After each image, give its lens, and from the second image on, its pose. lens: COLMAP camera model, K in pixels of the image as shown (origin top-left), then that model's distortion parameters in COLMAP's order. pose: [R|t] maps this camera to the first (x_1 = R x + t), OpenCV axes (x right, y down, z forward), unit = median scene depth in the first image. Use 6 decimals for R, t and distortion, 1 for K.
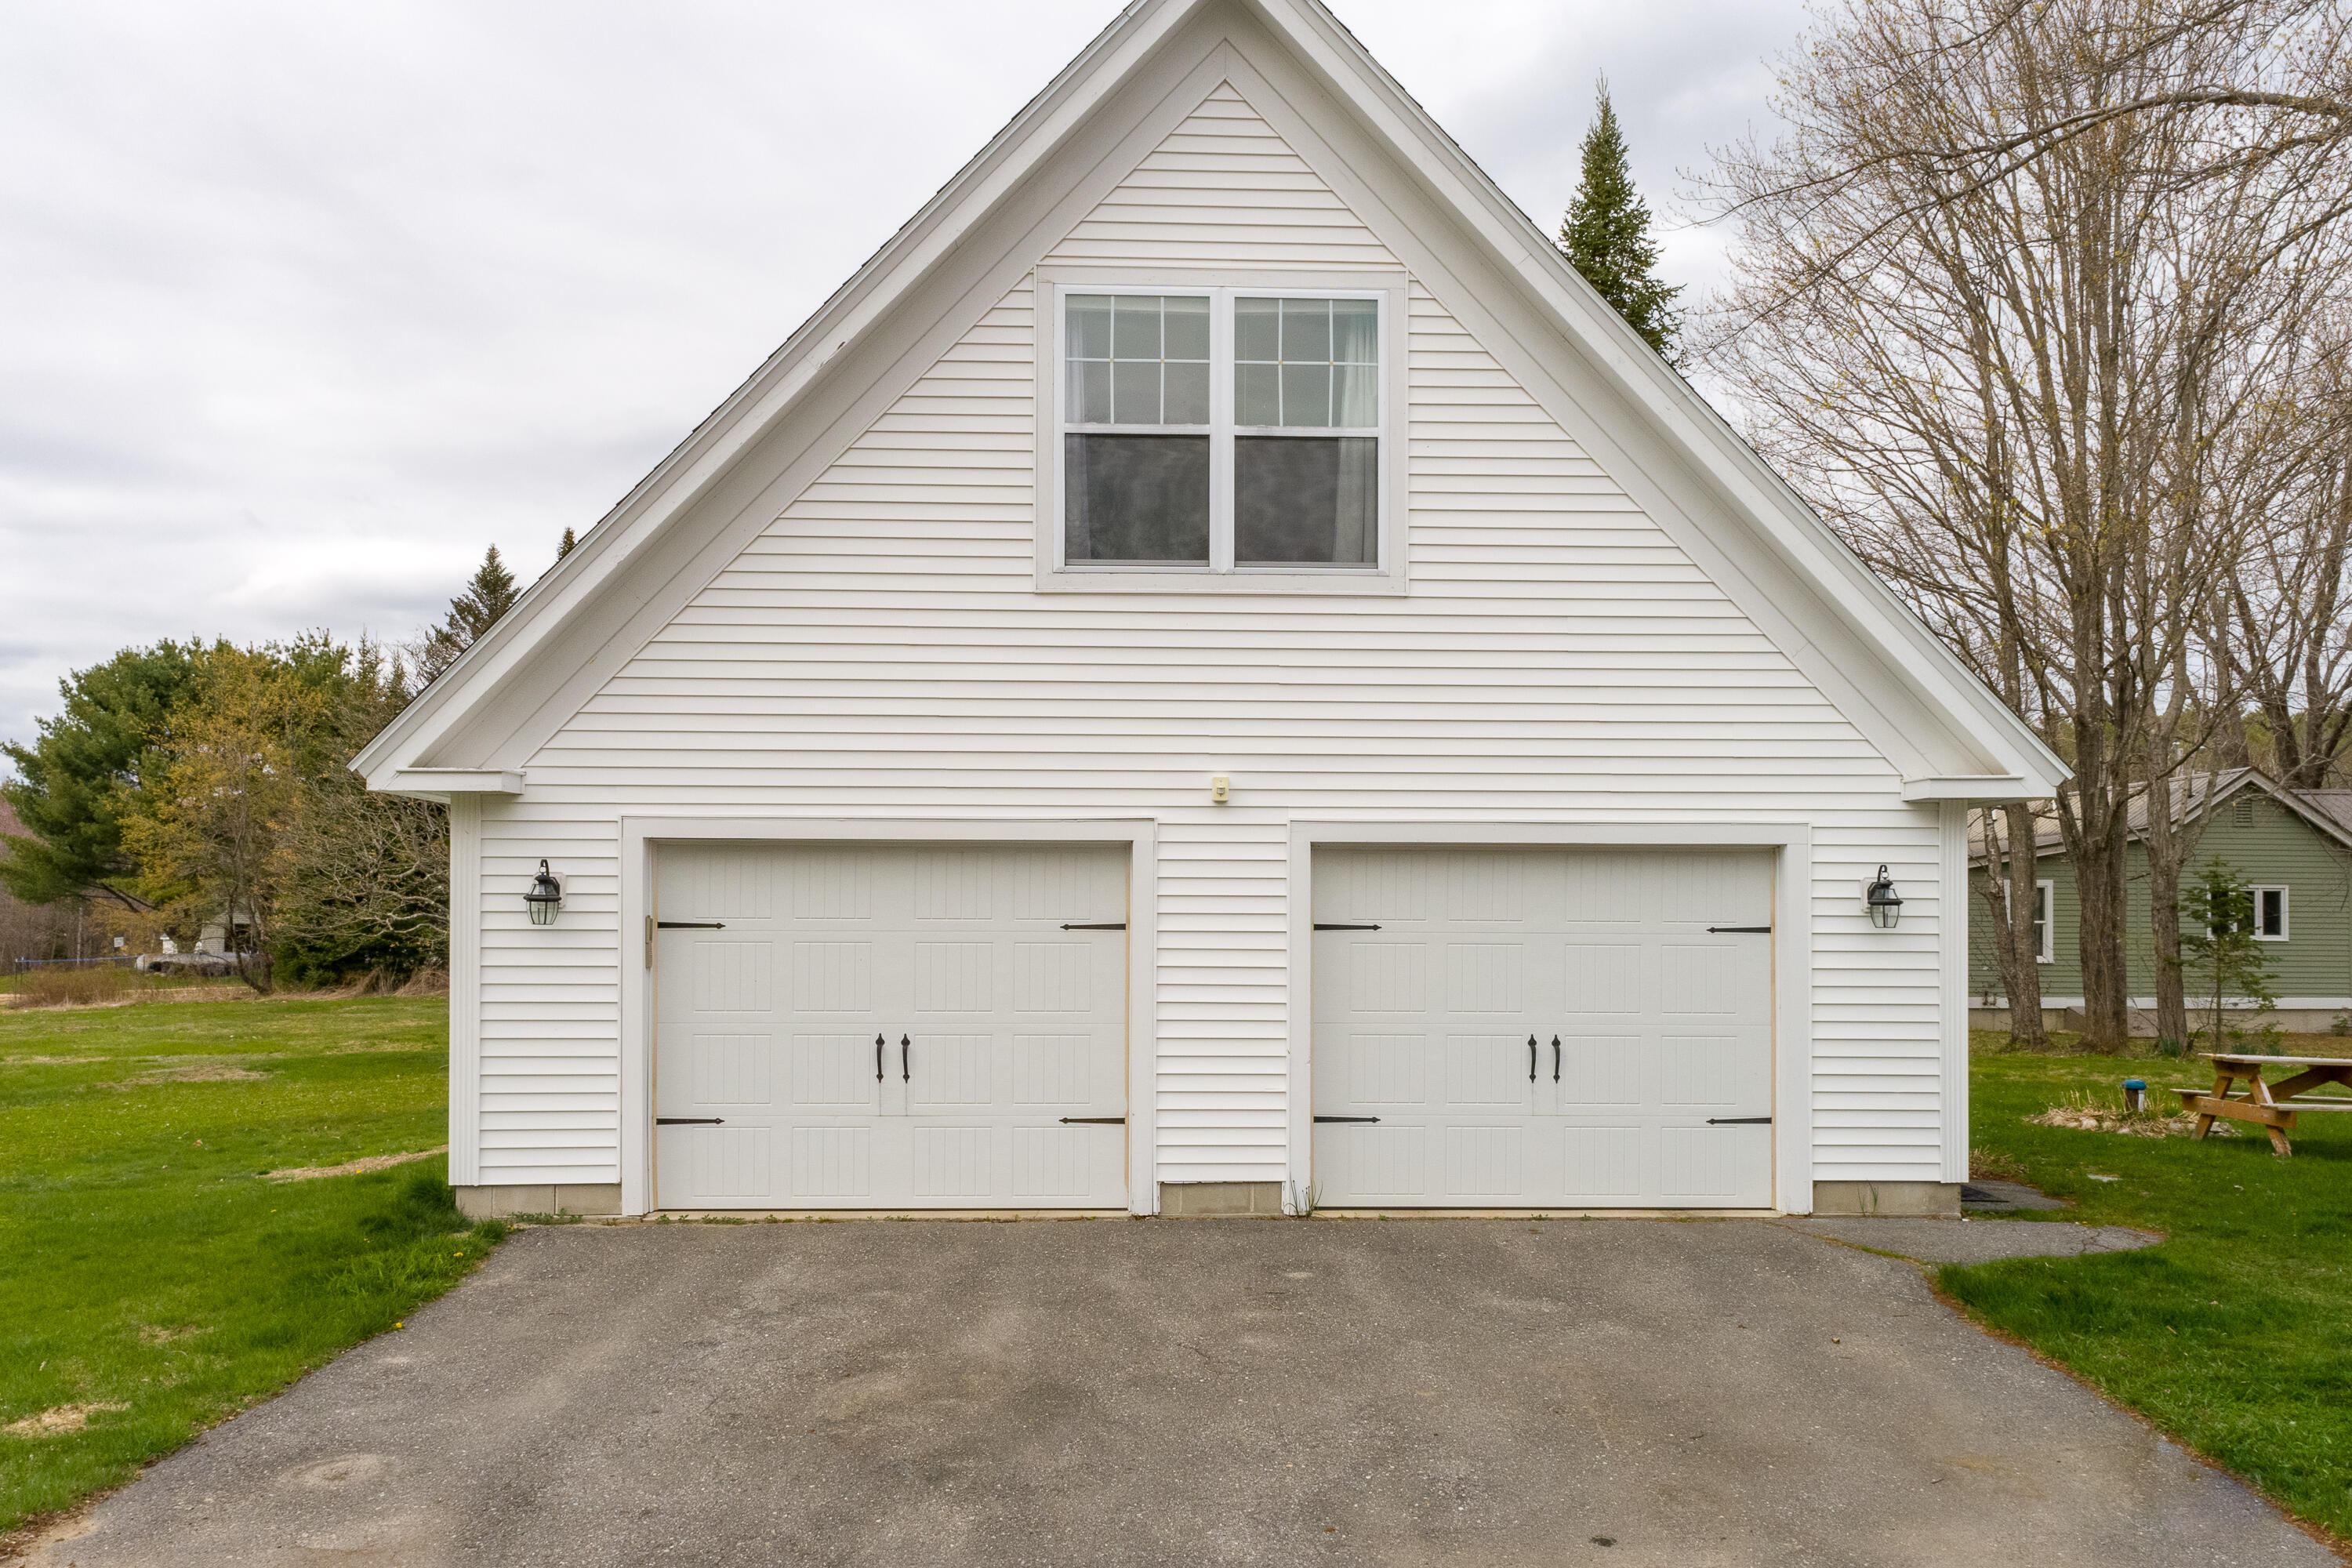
lens RADIAL K [[1865.0, 0, 1228.9], [0, 1865.0, 915.9], [0, 0, 1]] dist [0.007237, 0.009401]
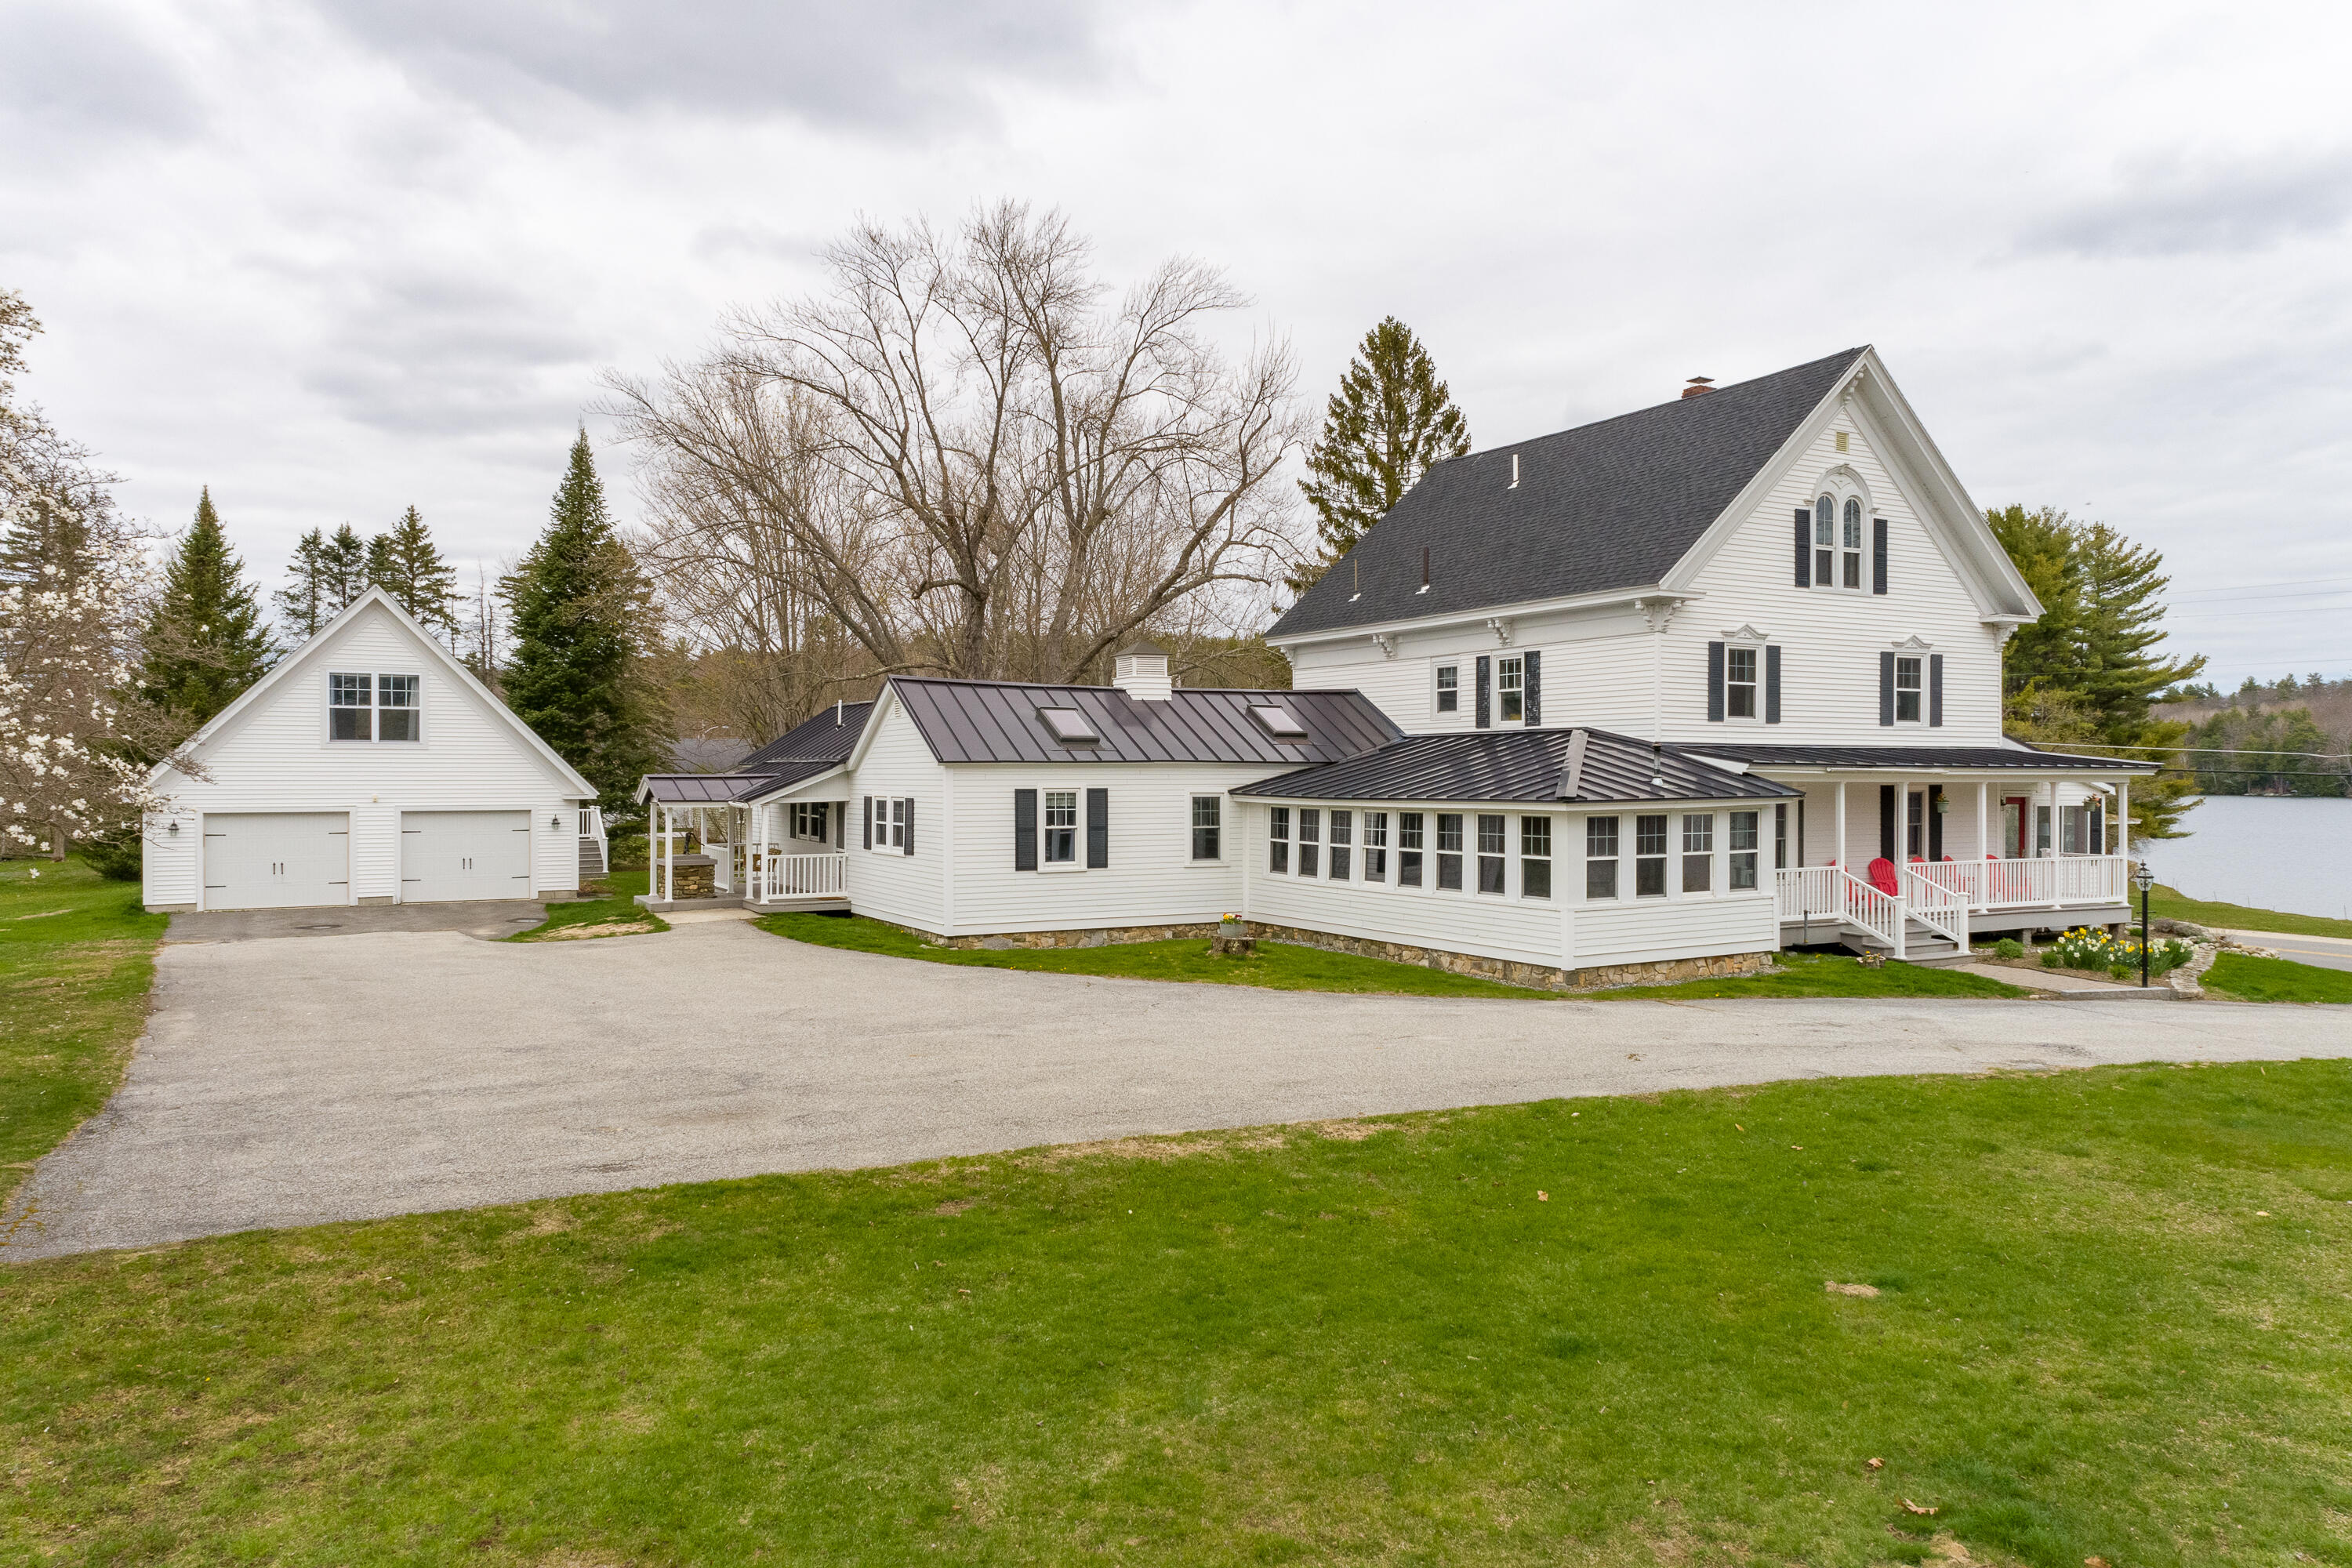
lens RADIAL K [[1585.9, 0, 1176.7], [0, 1585.9, 774.9], [0, 0, 1]] dist [0.030320, 0.005903]
pose [[0.899805, -0.002829, 0.436282, 0.046259], [0.001854, 0.999995, 0.002661, -0.122642], [-0.436287, -0.001586, 0.899806, -2.787705]]
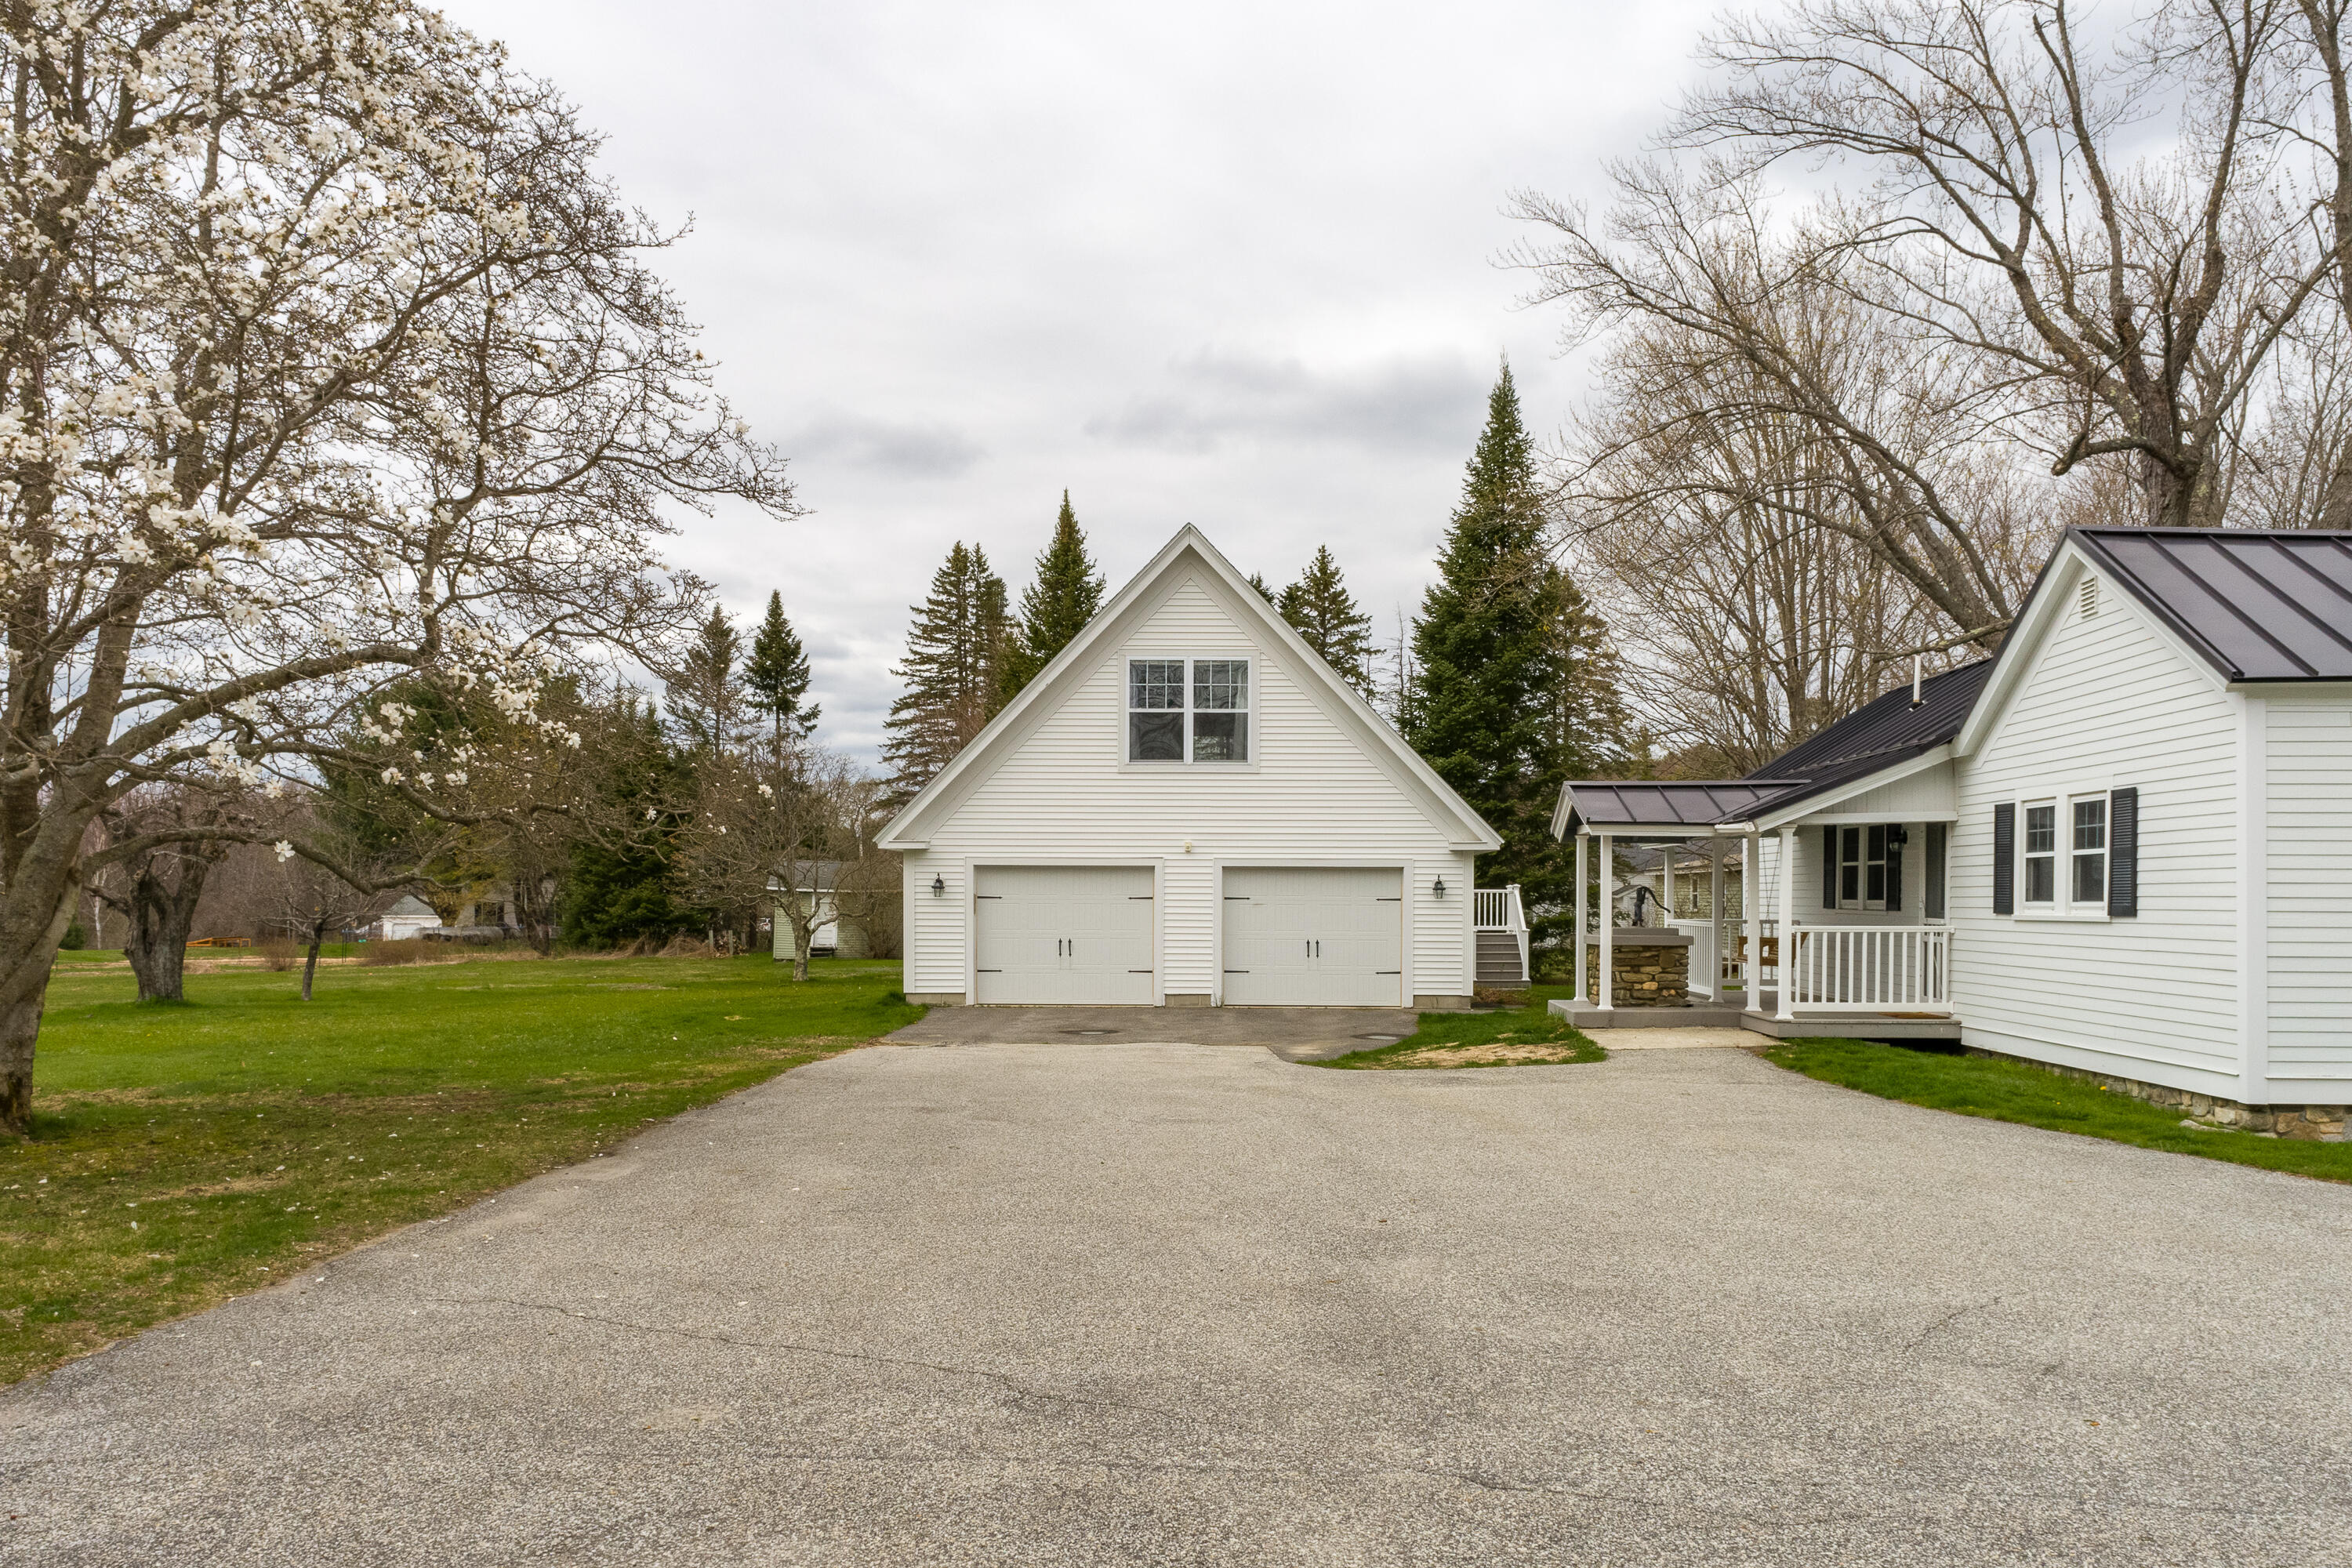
lens RADIAL K [[1865.0, 0, 1228.9], [0, 1865.0, 915.9], [0, 0, 1]] dist [0.007237, 0.009401]
pose [[0.997720, 0.001823, -0.067462, 0.231536], [-0.001143, 0.999948, 0.010108, 0.004011], [0.067477, -0.010008, 0.997671, -1.633381]]
